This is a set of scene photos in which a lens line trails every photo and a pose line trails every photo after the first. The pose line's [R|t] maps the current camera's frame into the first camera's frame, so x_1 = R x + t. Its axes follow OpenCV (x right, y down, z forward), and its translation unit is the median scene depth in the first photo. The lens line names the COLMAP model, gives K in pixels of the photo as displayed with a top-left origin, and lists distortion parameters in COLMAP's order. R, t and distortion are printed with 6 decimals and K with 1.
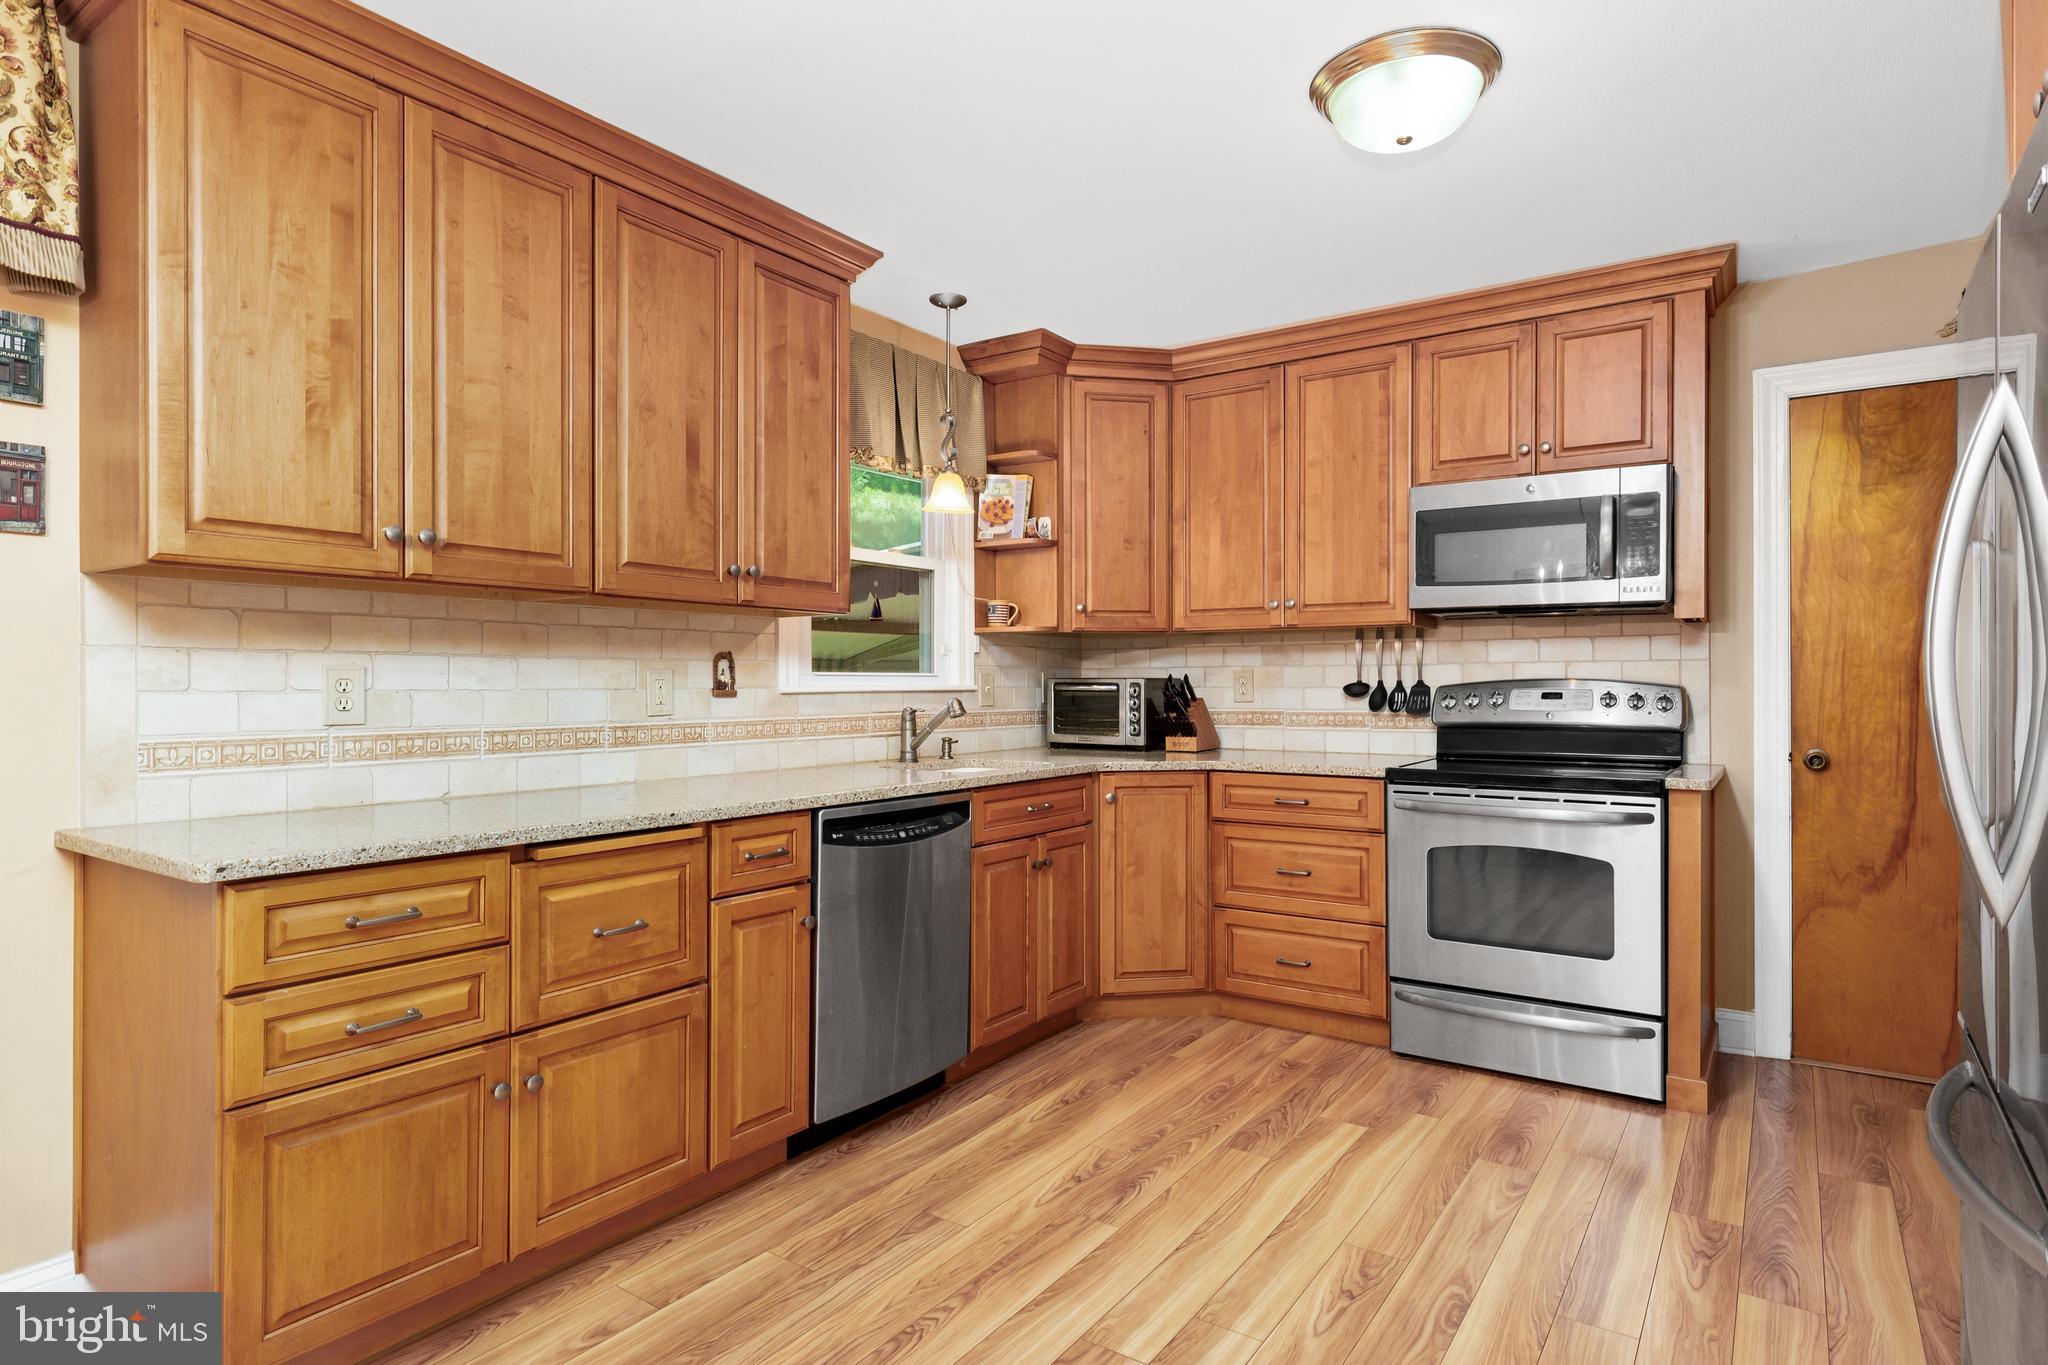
lens RADIAL K [[1136.3, 0, 1016.6], [0, 1136.3, 685.3], [0, 0, 1]] dist [0.007947, -0.002471]
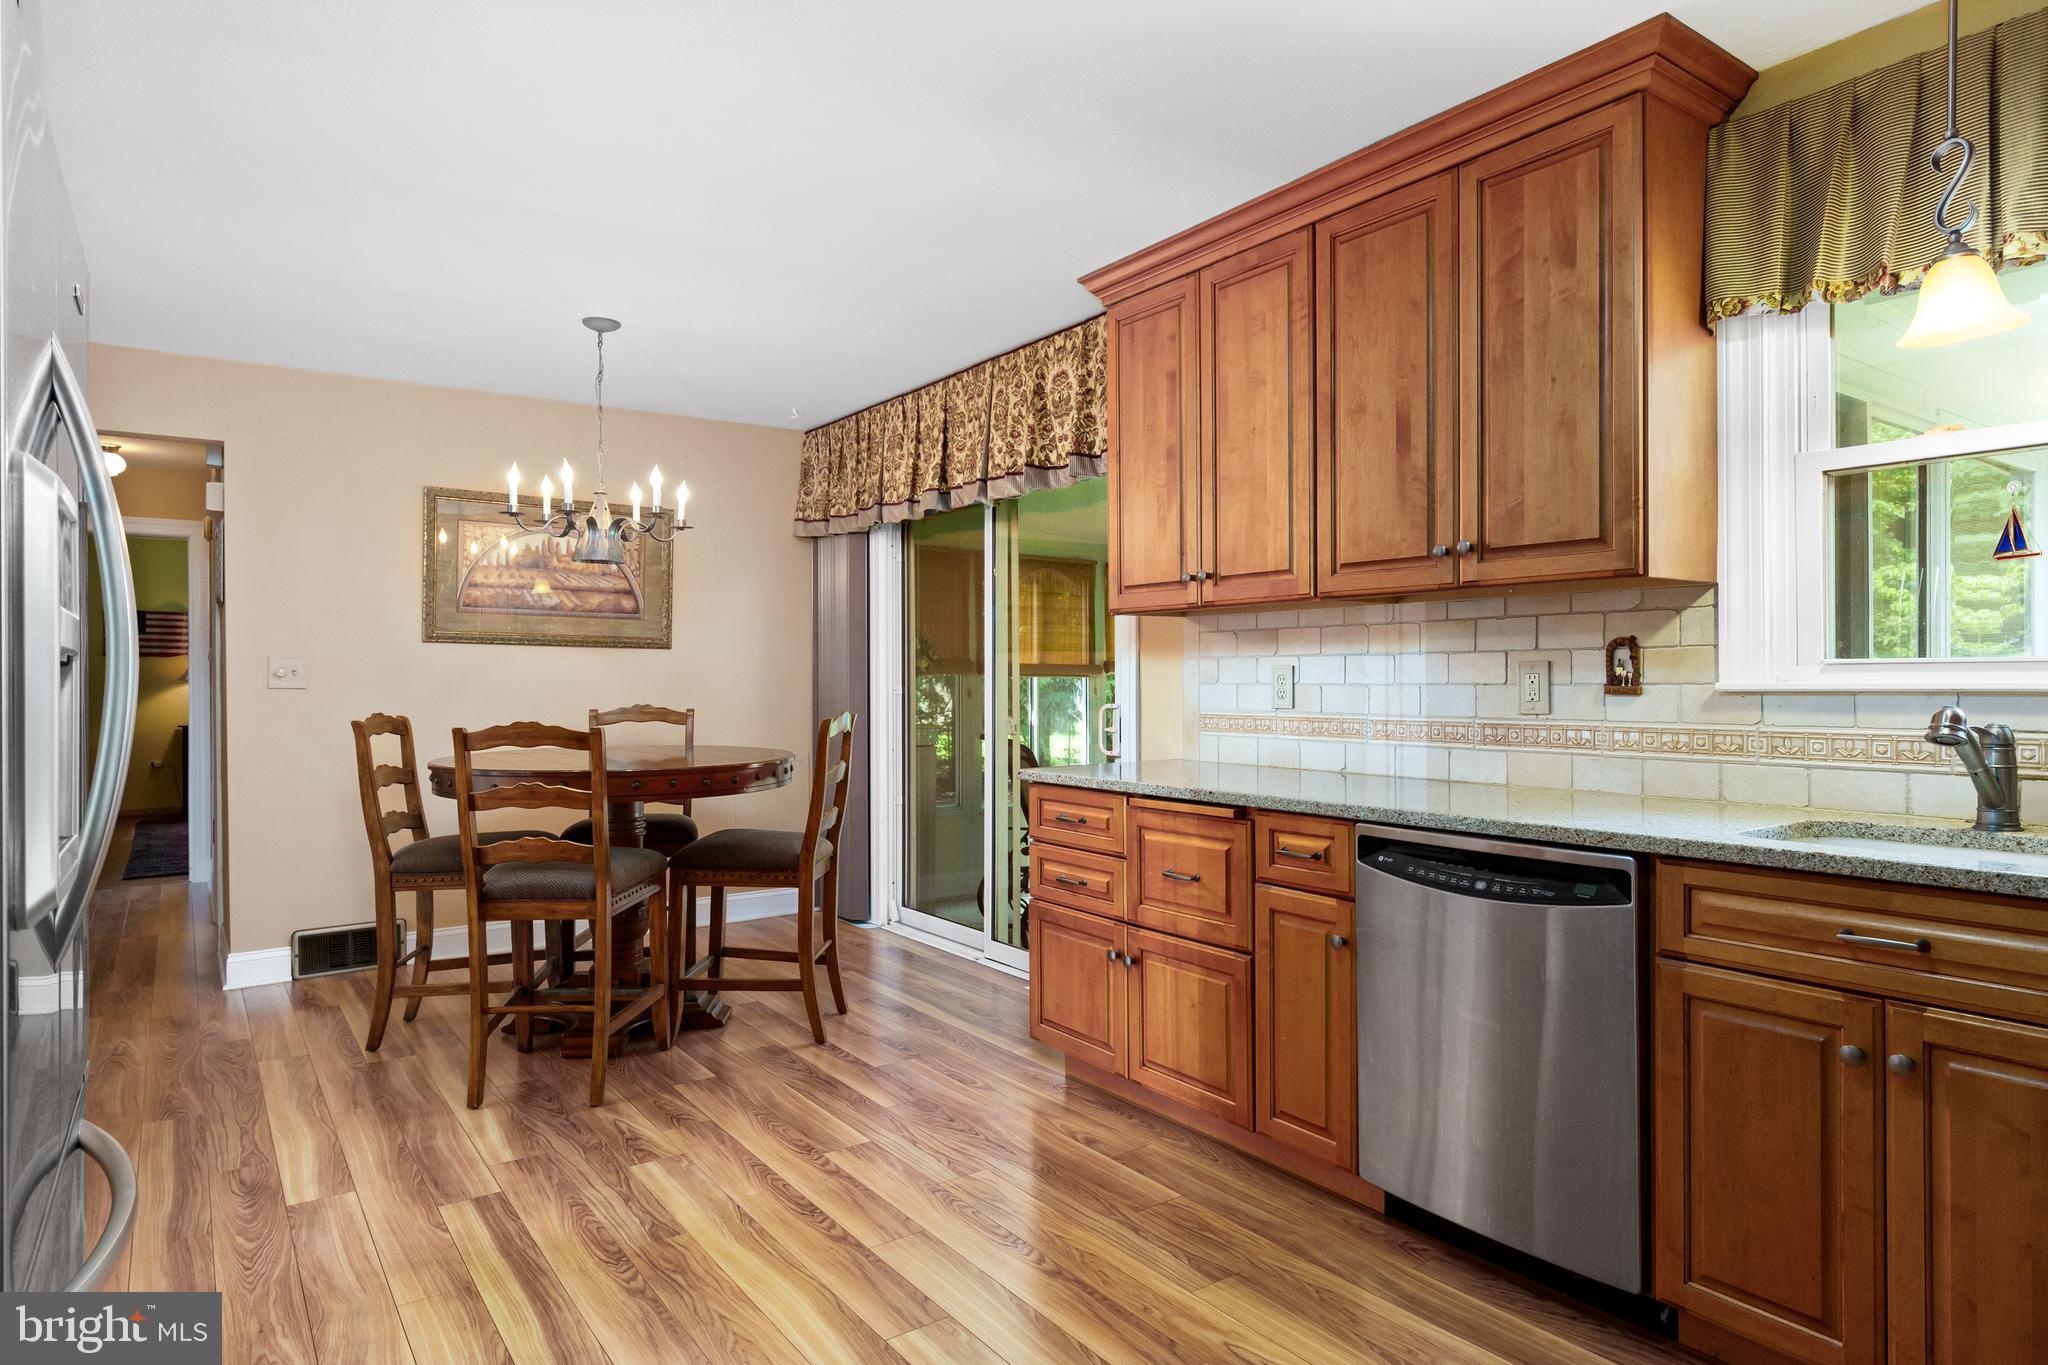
lens RADIAL K [[1171.5, 0, 1014.9], [0, 1171.5, 679.8], [0, 0, 1]] dist [0.002826, -0.002818]
pose [[-0.344455, 0.003153, -0.938798, 0.638795], [0.003015, 0.999993, 0.002253, -0.003162], [0.938798, -0.002055, -0.344462, 0.881237]]
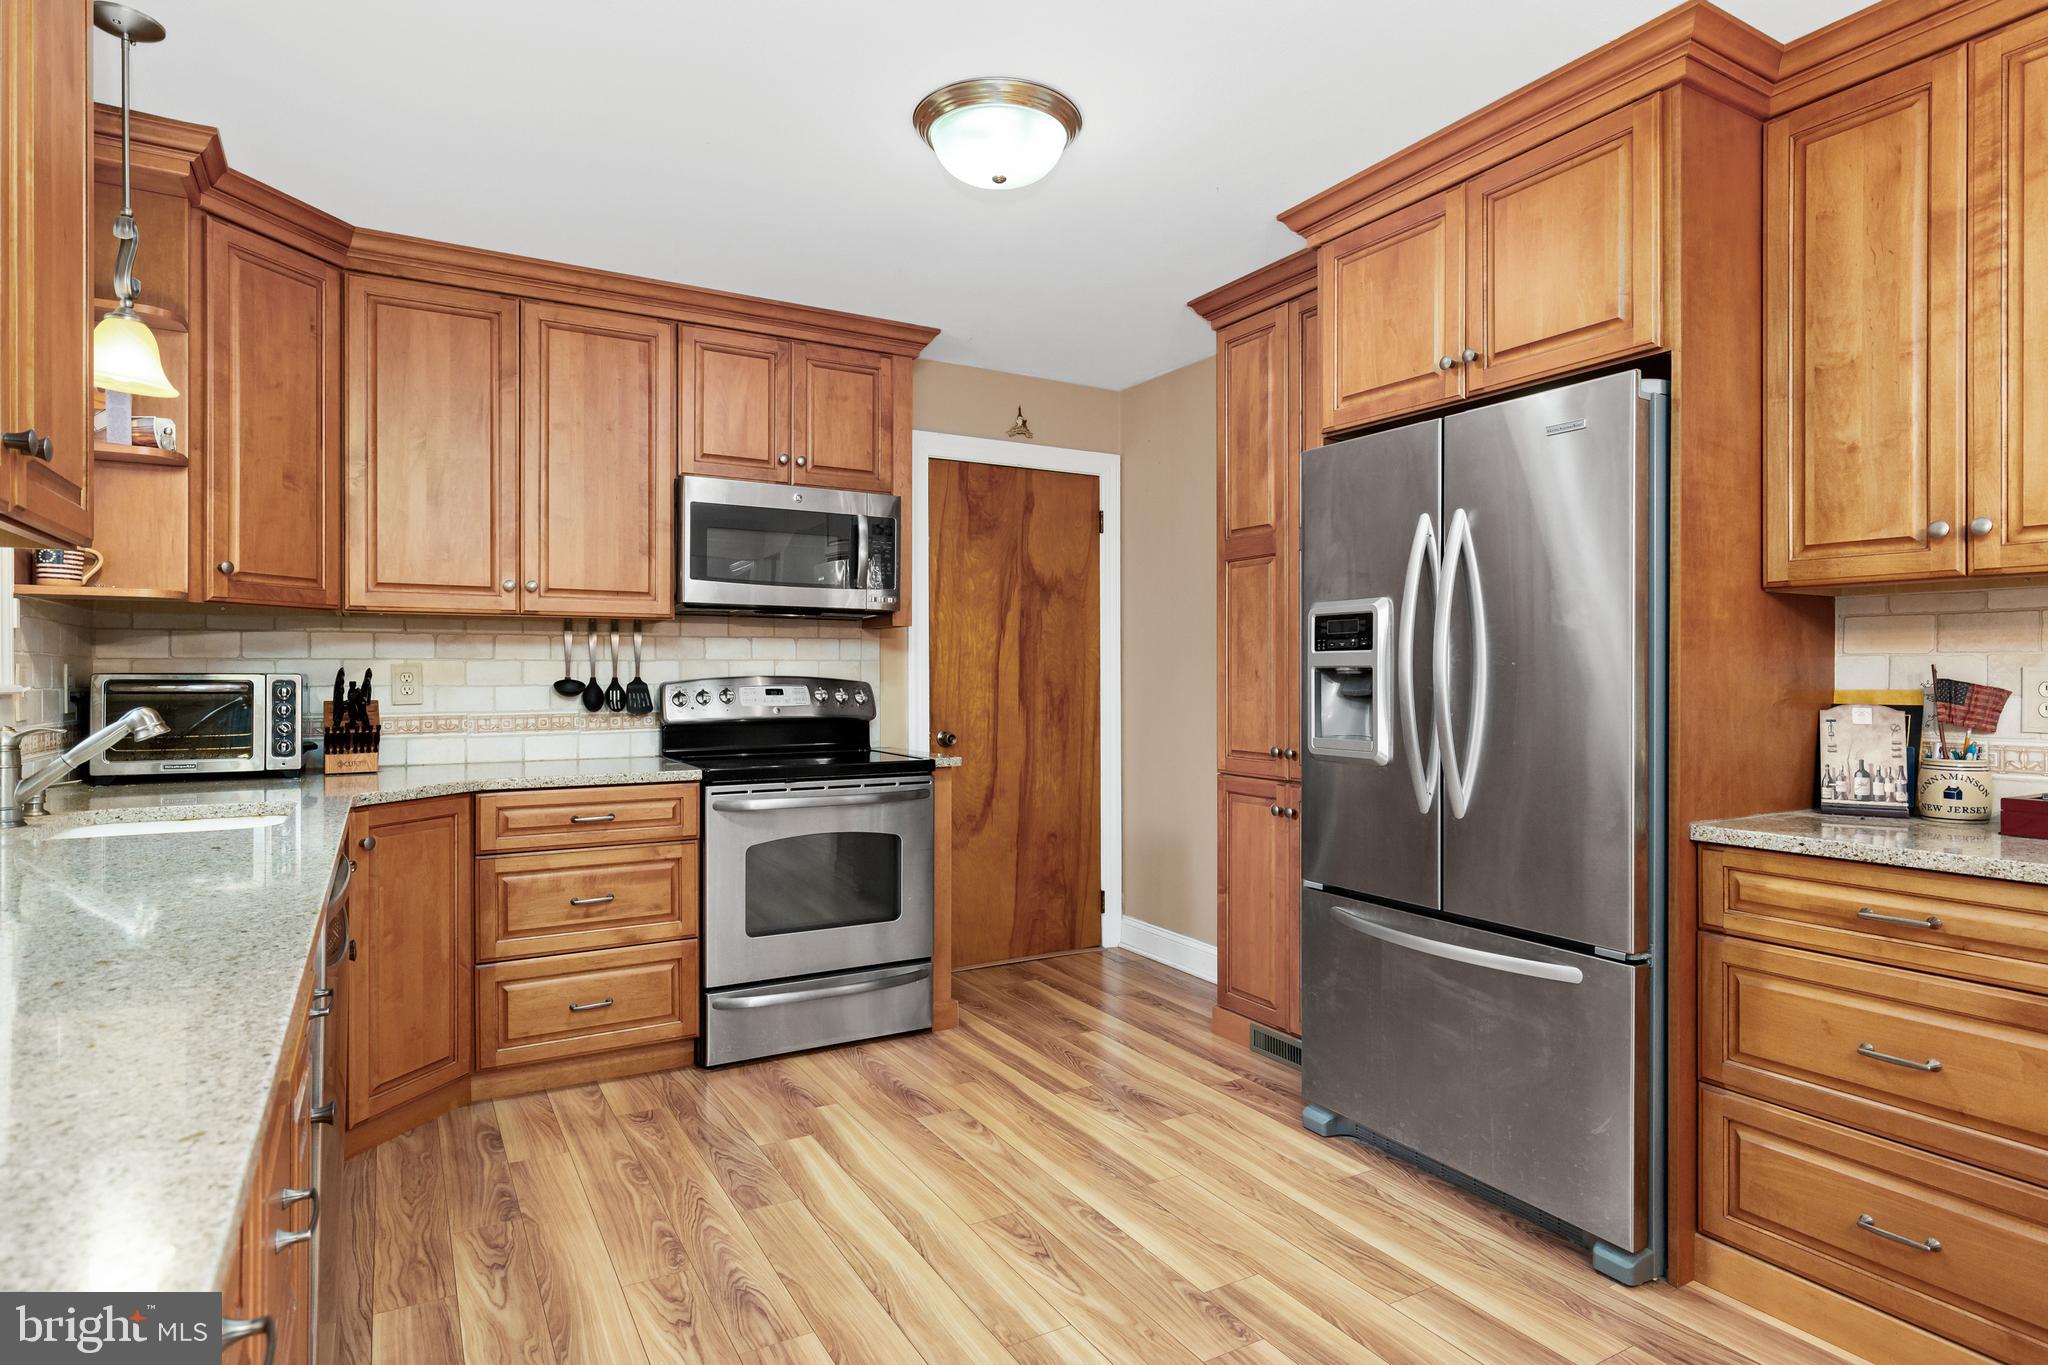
lens RADIAL K [[1136.3, 0, 1044.0], [0, 1136.3, 677.2], [0, 0, 1]] dist [0.007947, -0.002471]
pose [[0.407588, 0.000976, 0.913165, -0.447623], [0.002814, 0.999993, -0.002325, -0.001555], [-0.913161, 0.003517, 0.407583, 0.371740]]
